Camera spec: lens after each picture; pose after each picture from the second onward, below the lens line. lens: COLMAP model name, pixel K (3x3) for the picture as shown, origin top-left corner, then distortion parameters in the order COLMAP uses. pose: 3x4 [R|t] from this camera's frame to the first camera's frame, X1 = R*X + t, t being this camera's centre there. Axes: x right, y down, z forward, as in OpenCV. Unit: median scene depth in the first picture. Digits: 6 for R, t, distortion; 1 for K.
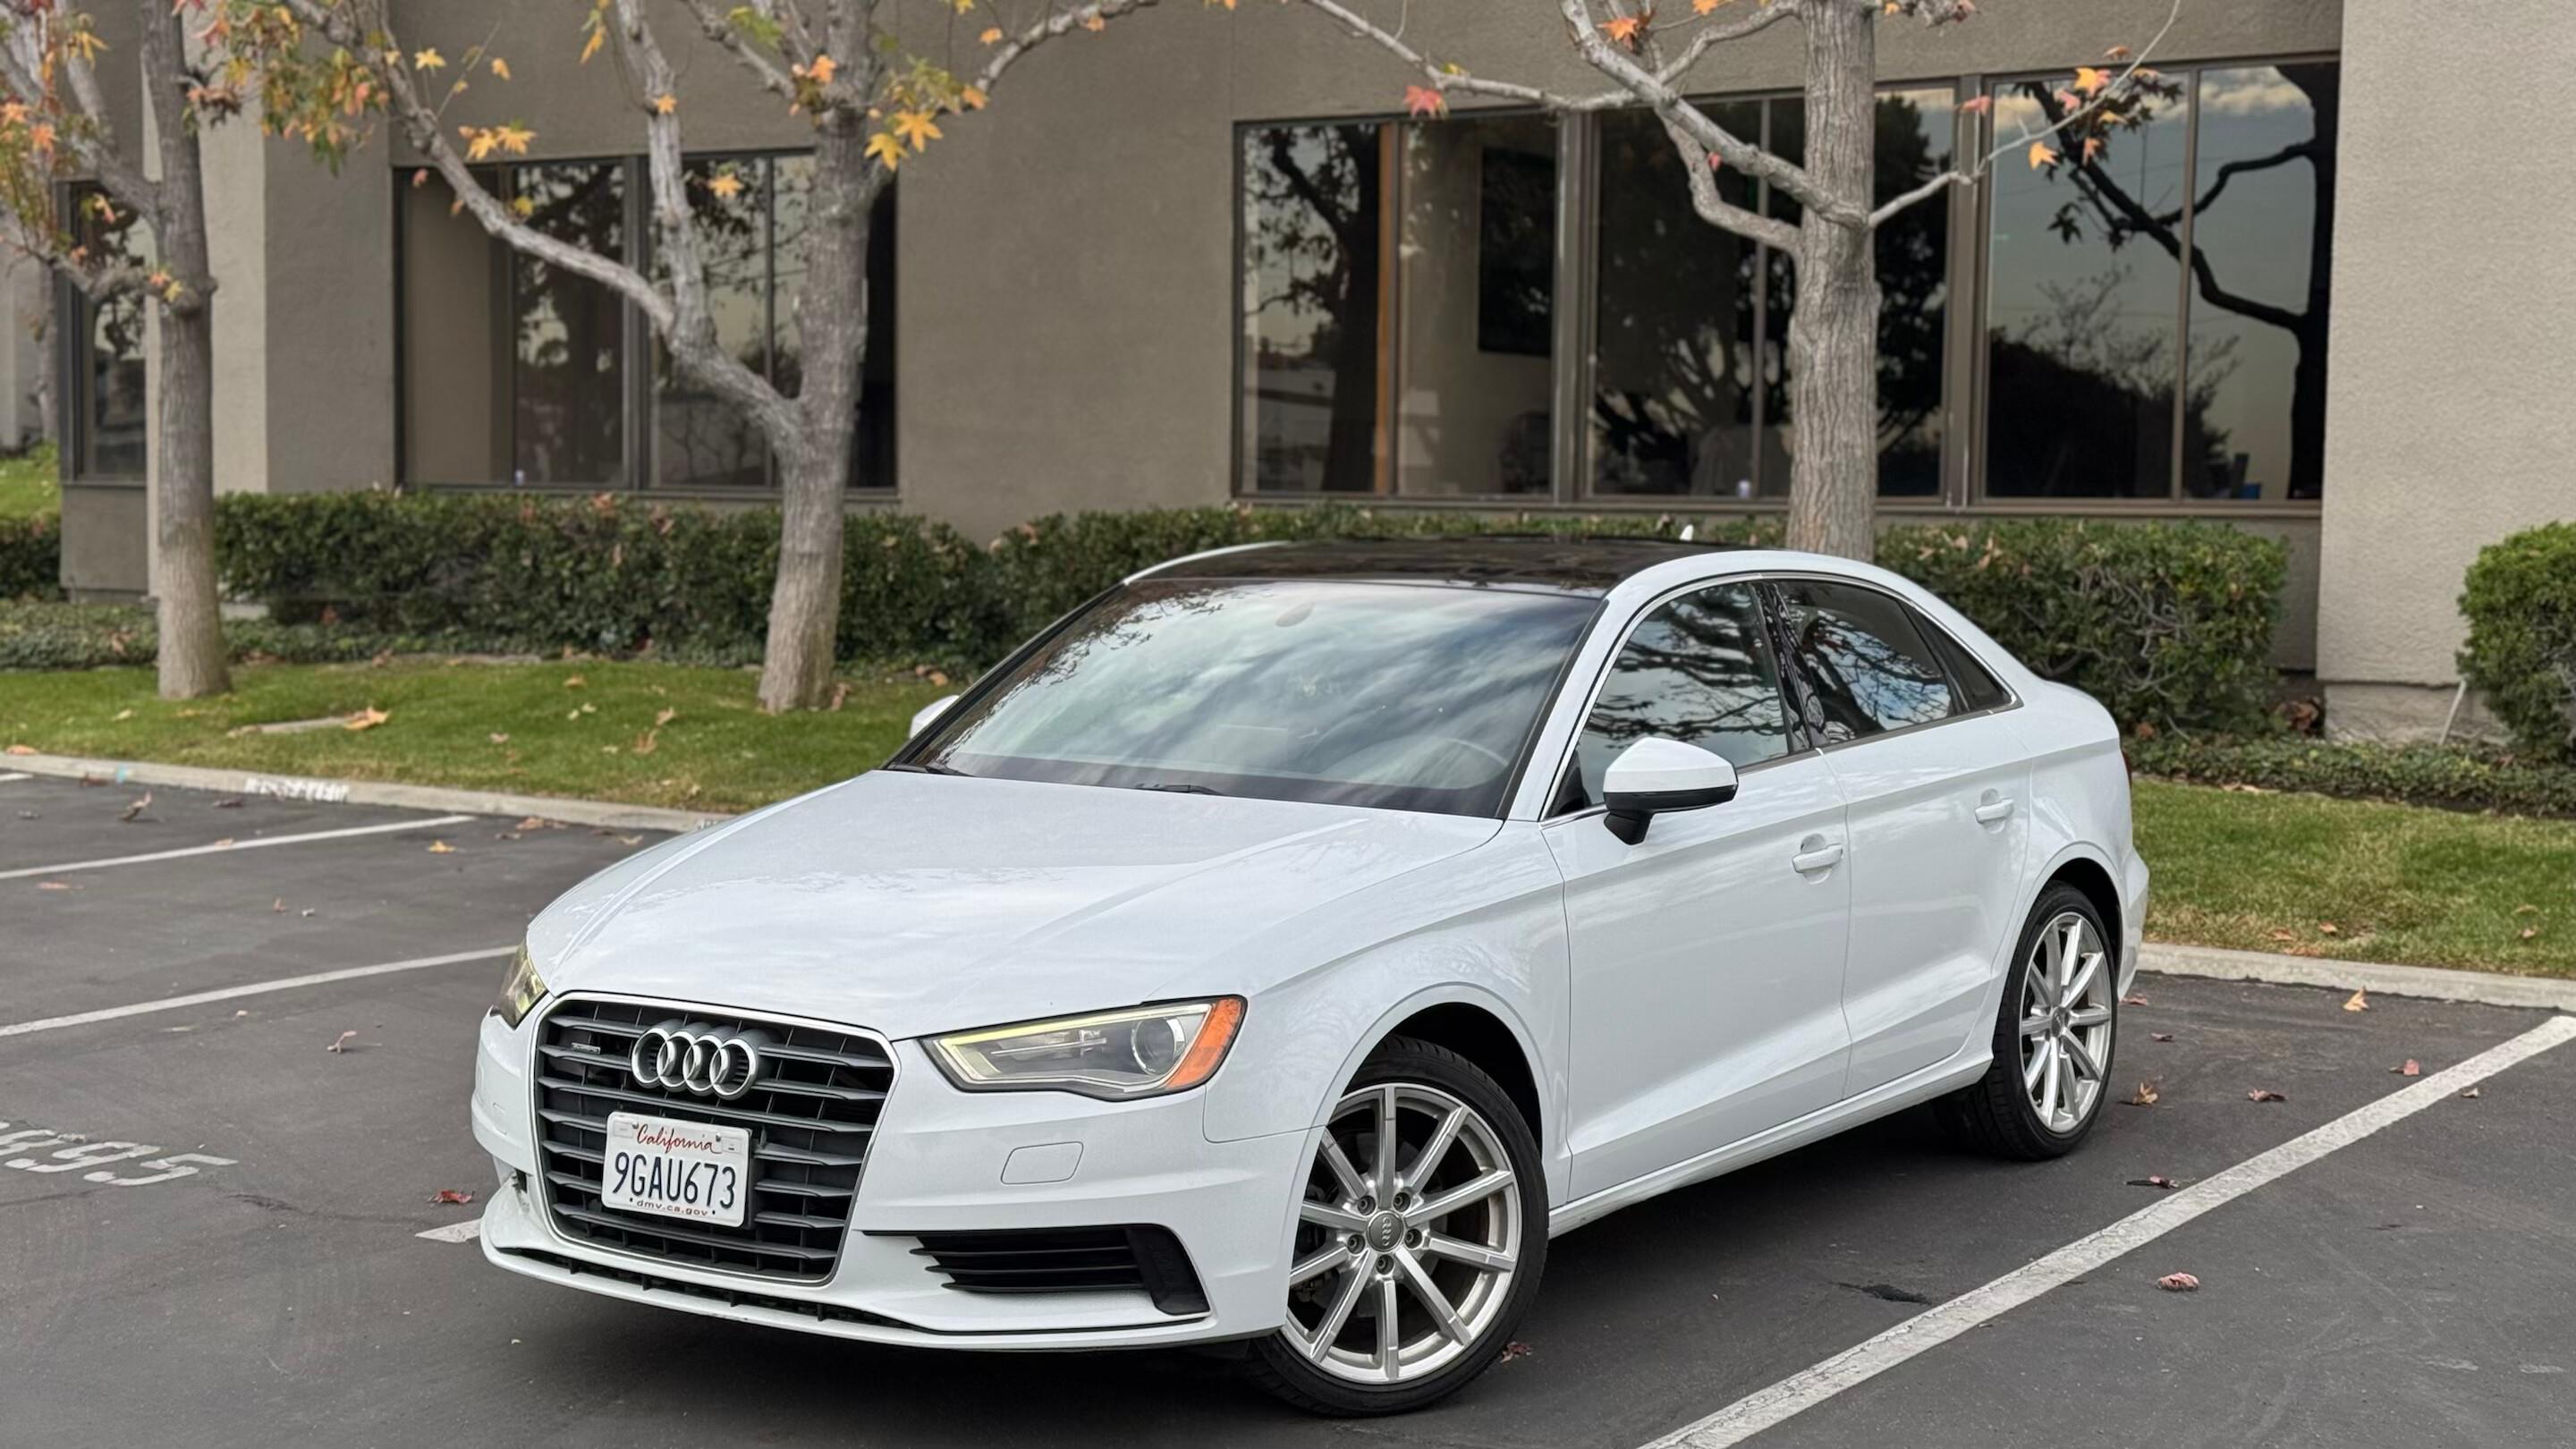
lens RADIAL K [[3618.1, 0, 1288.0], [0, 3618.1, 724.5], [0, 0, 1]] dist [0.167772, -0.175185]
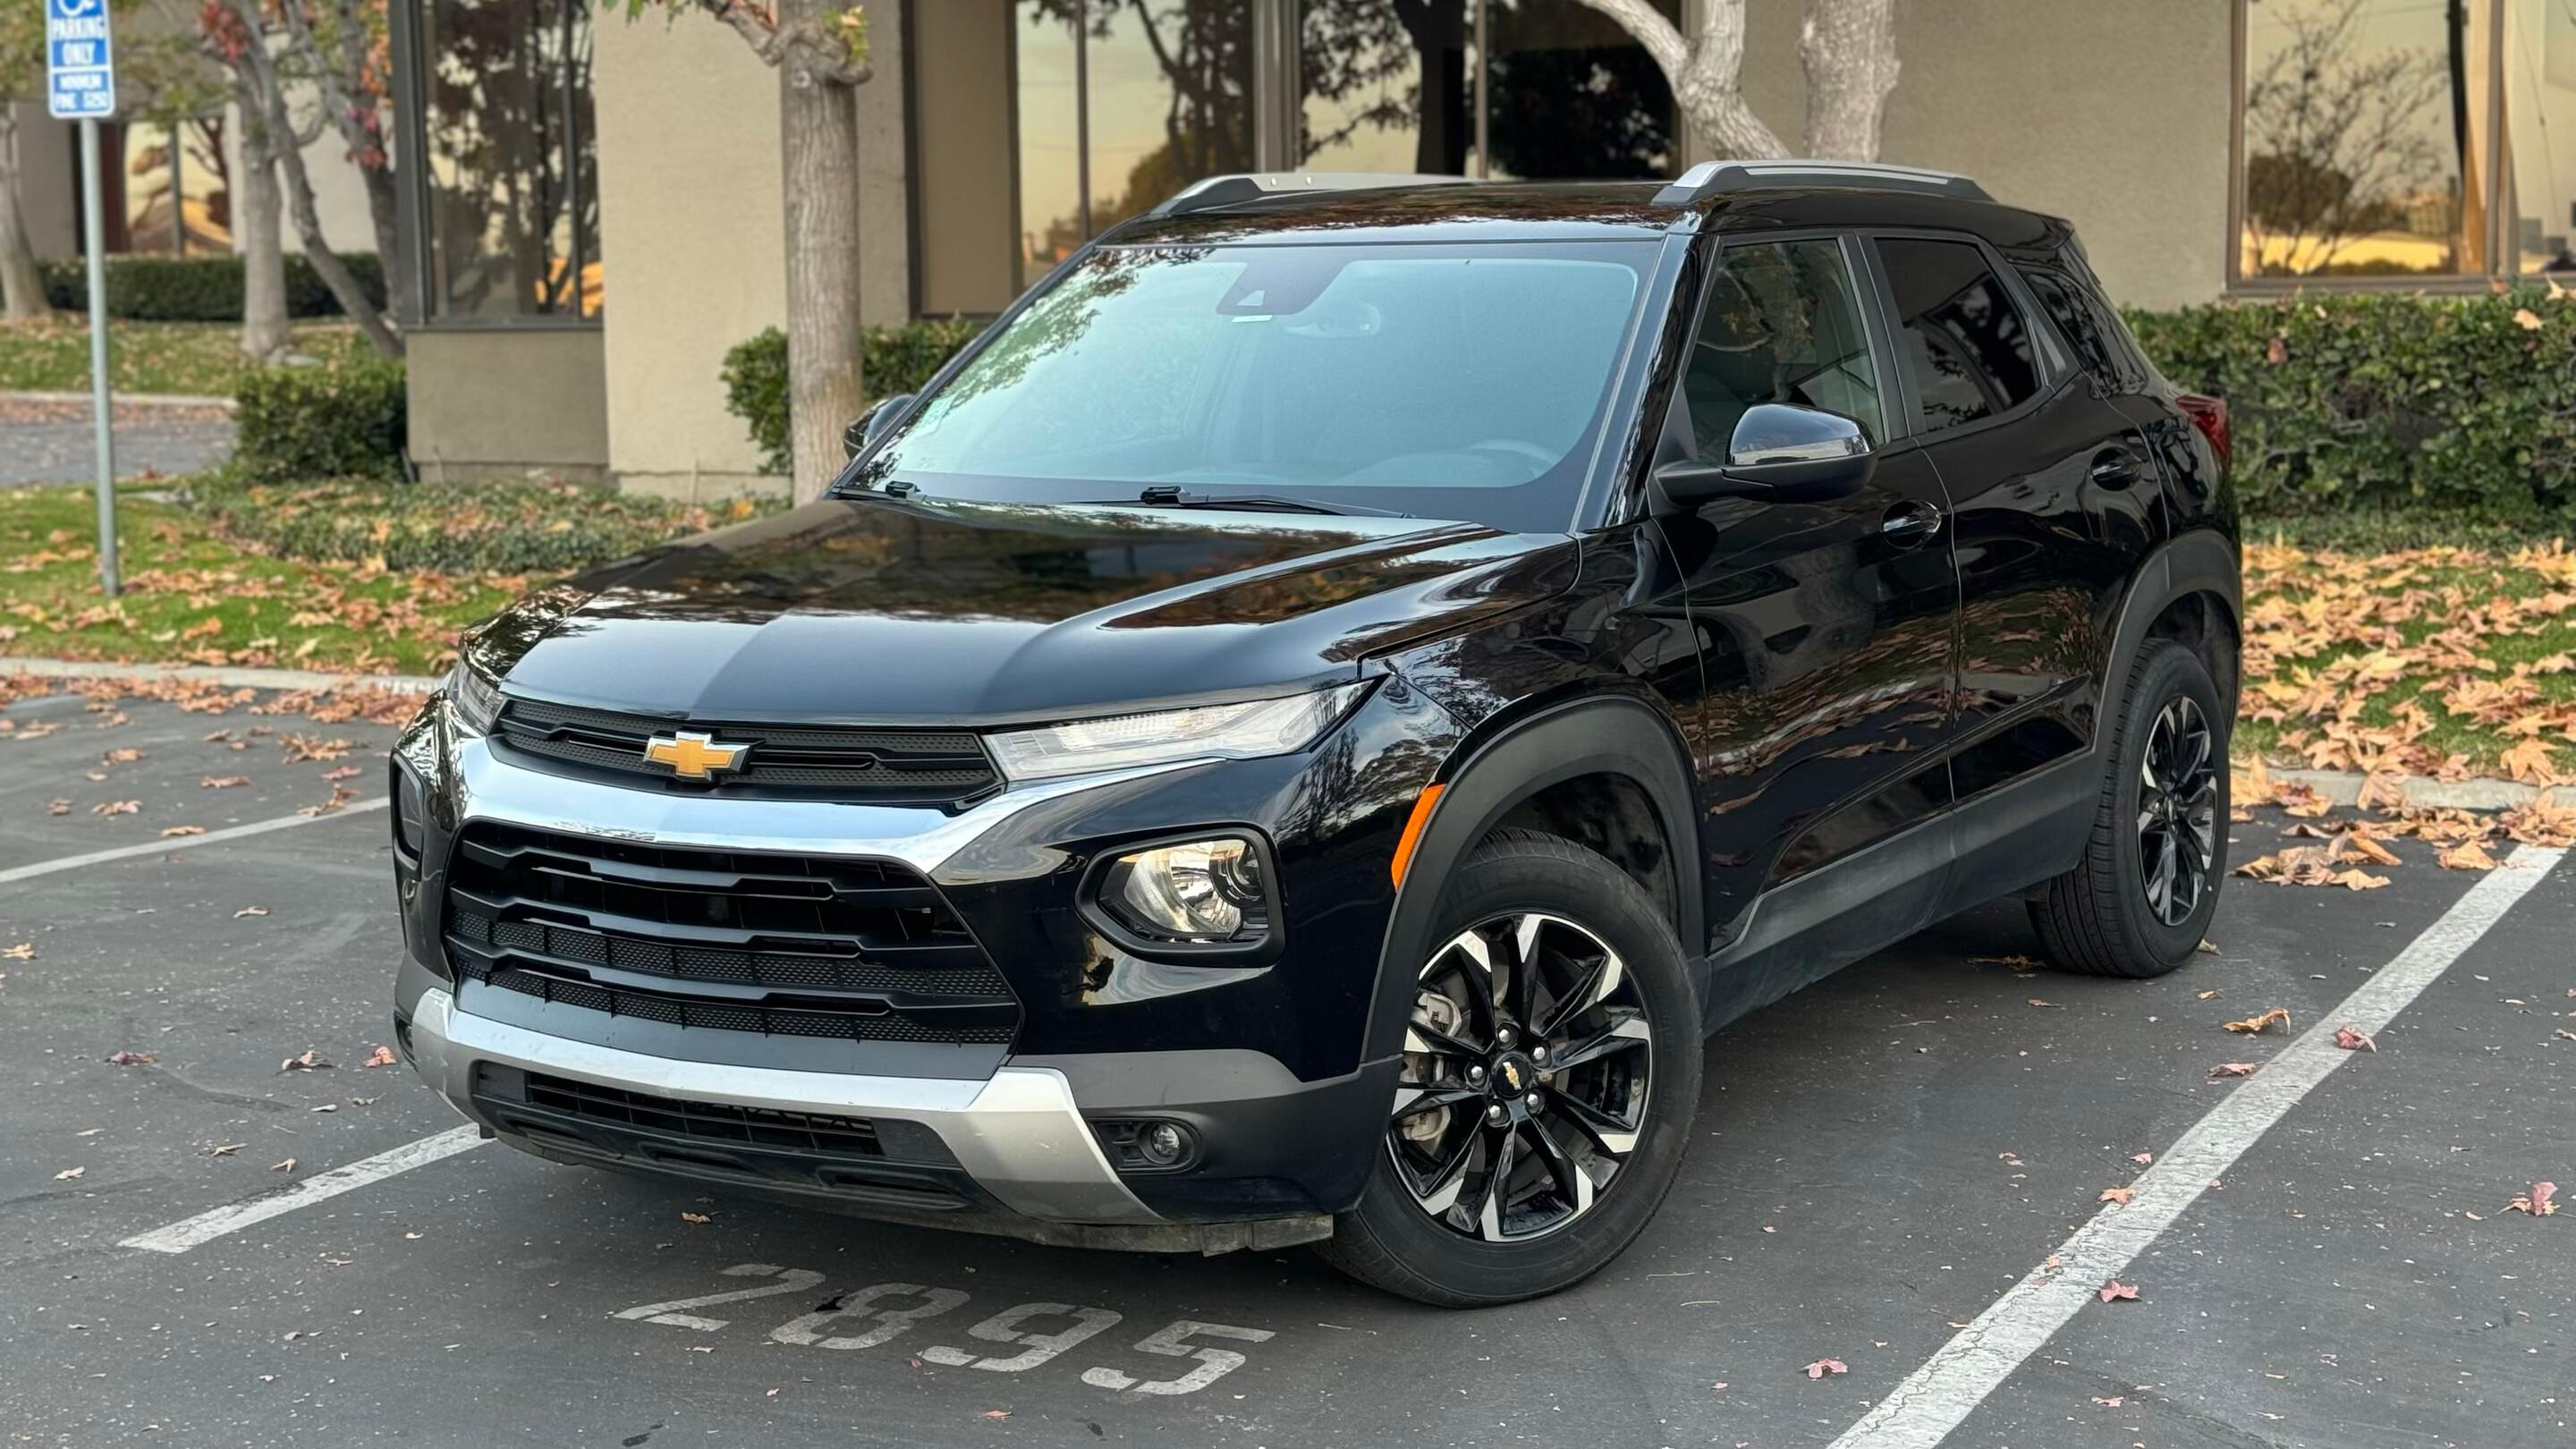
lens RADIAL K [[3541.6, 0, 1288.0], [0, 3541.6, 724.5], [0, 0, 1]] dist [0.193292, -0.431298]
pose [[0.993608, -0.040908, 0.105217, -0.321236], [0.035655, 0.998045, 0.051338, -0.018883], [-0.107111, -0.047258, 0.993123, 0.303536]]
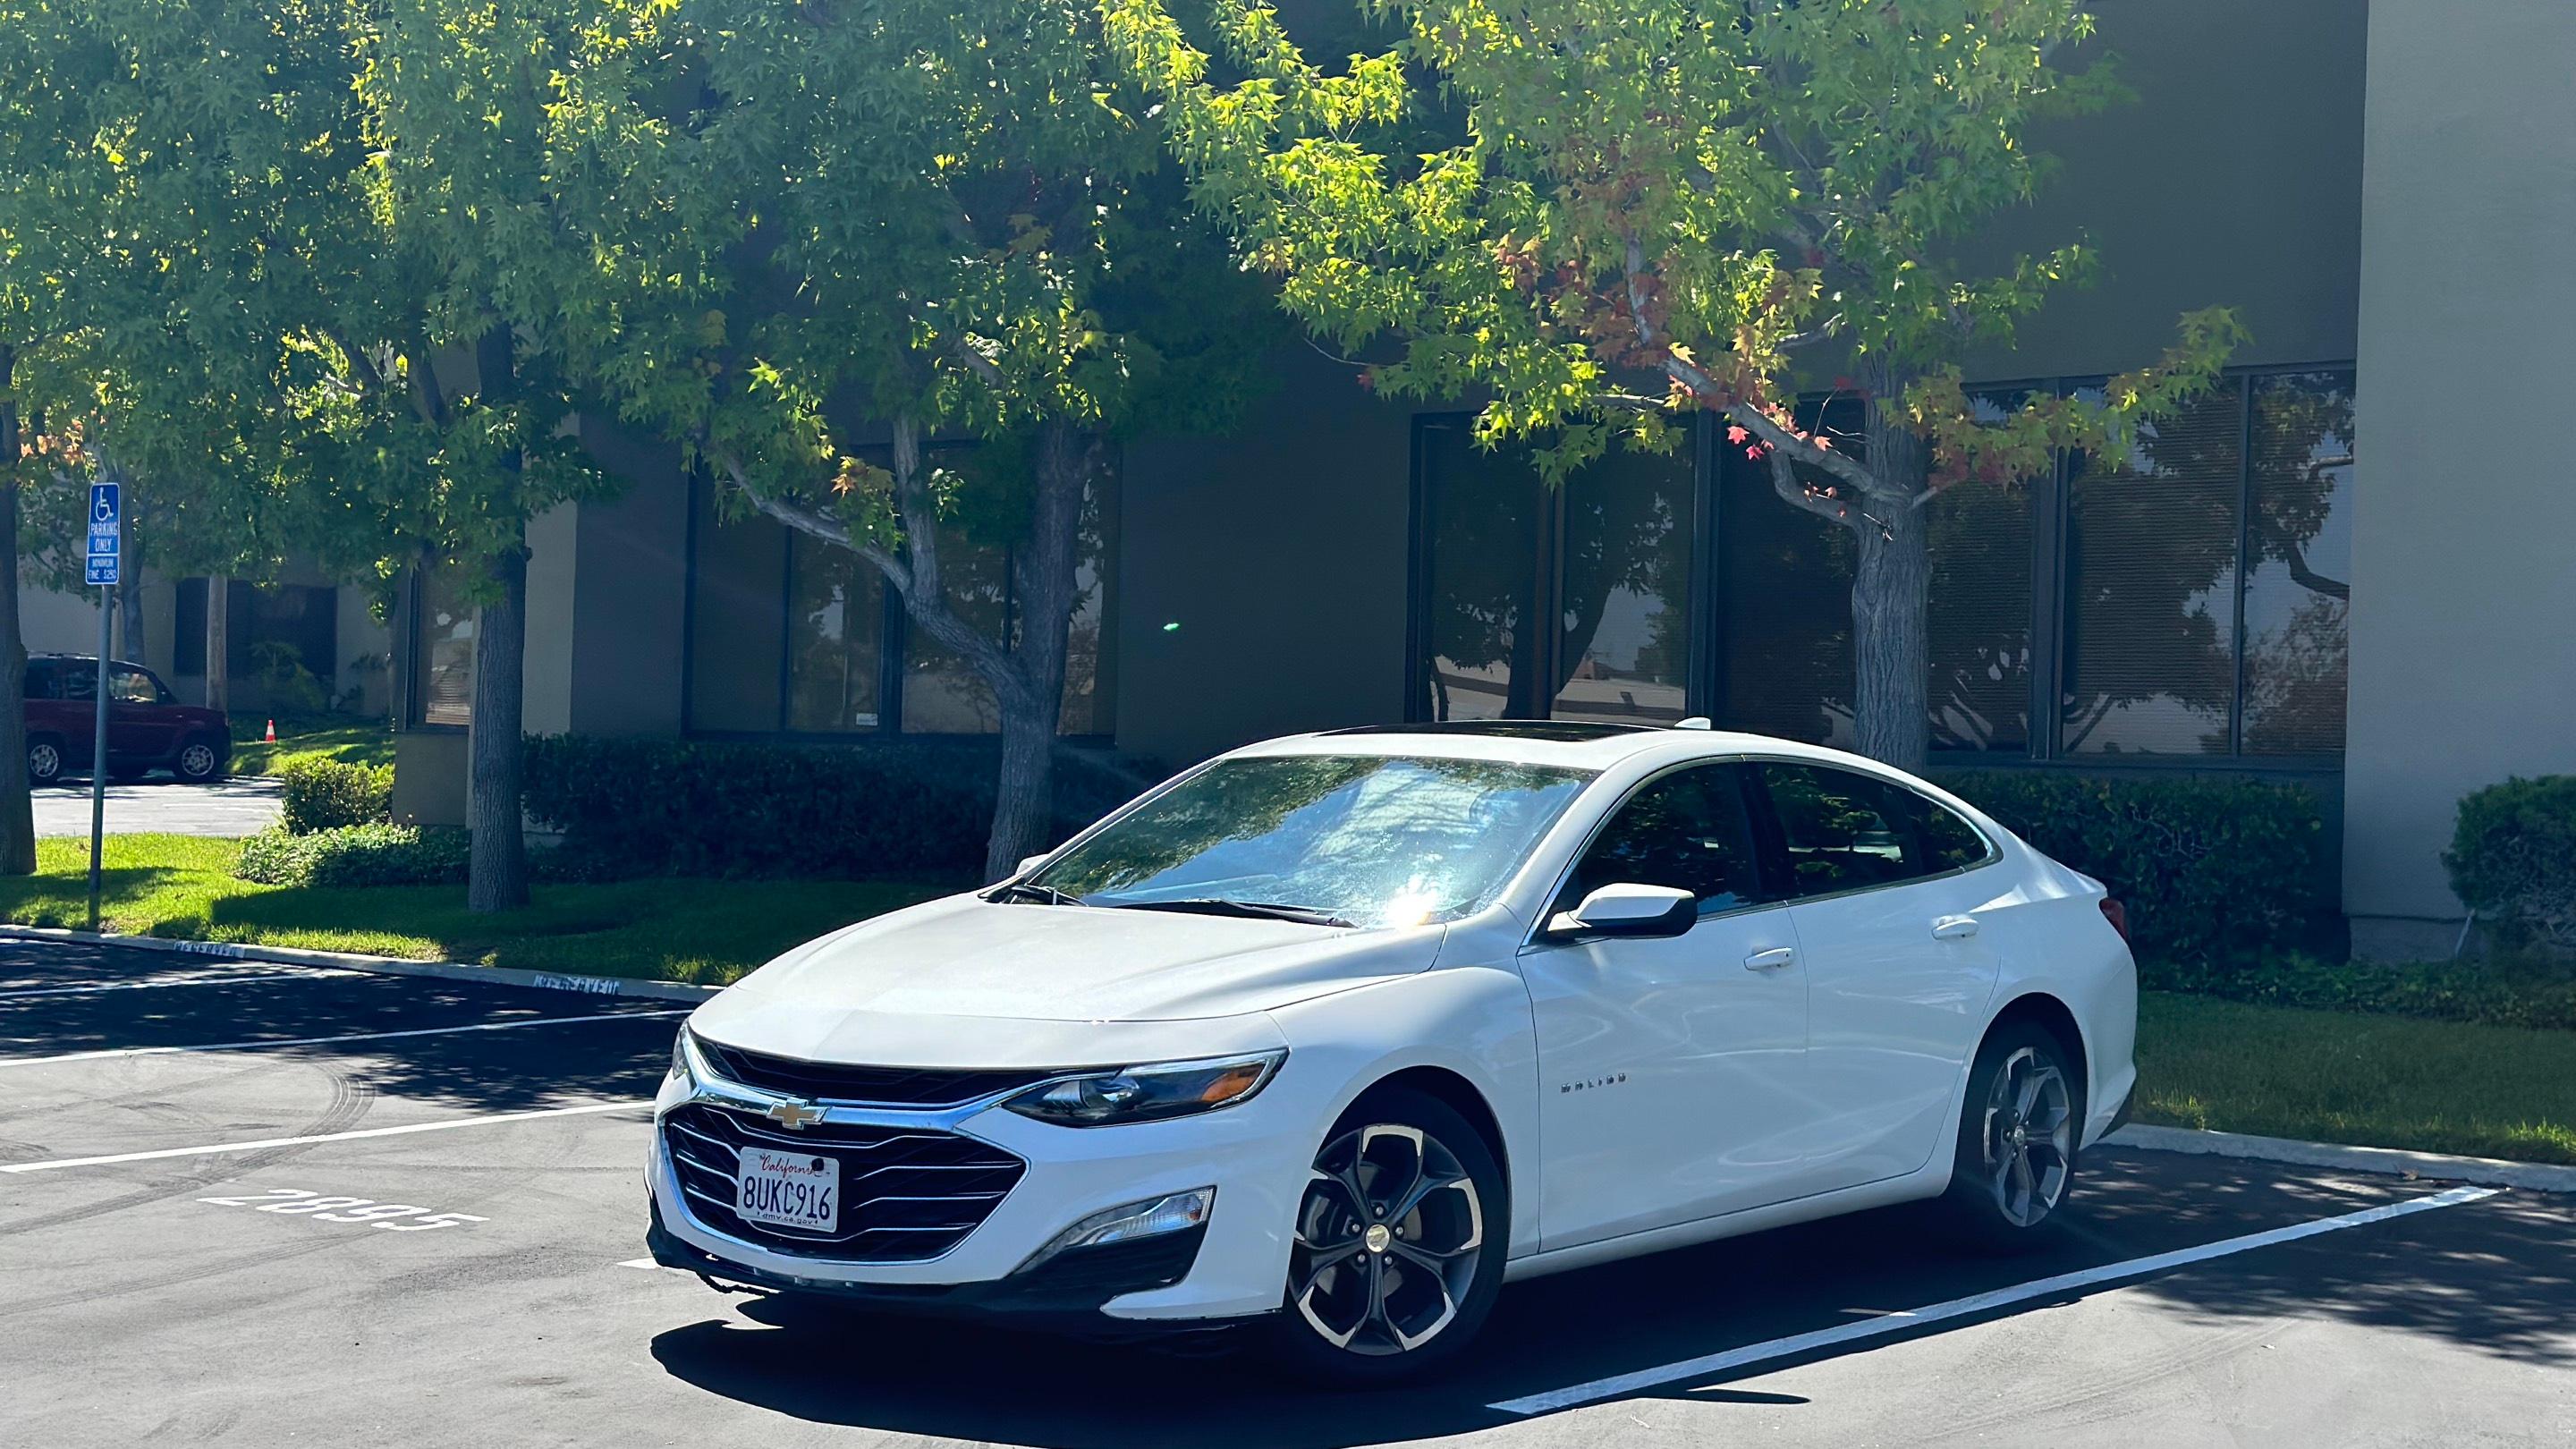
lens RADIAL K [[3618.1, 0, 1288.0], [0, 3618.1, 724.5], [0, 0, 1]] dist [0.167772, -0.175185]
pose [[0.996301, 0.013802, -0.084818, 0.047587], [-0.020593, 0.996604, -0.079723, 0.022525], [0.083429, 0.081174, 0.993202, -0.124634]]
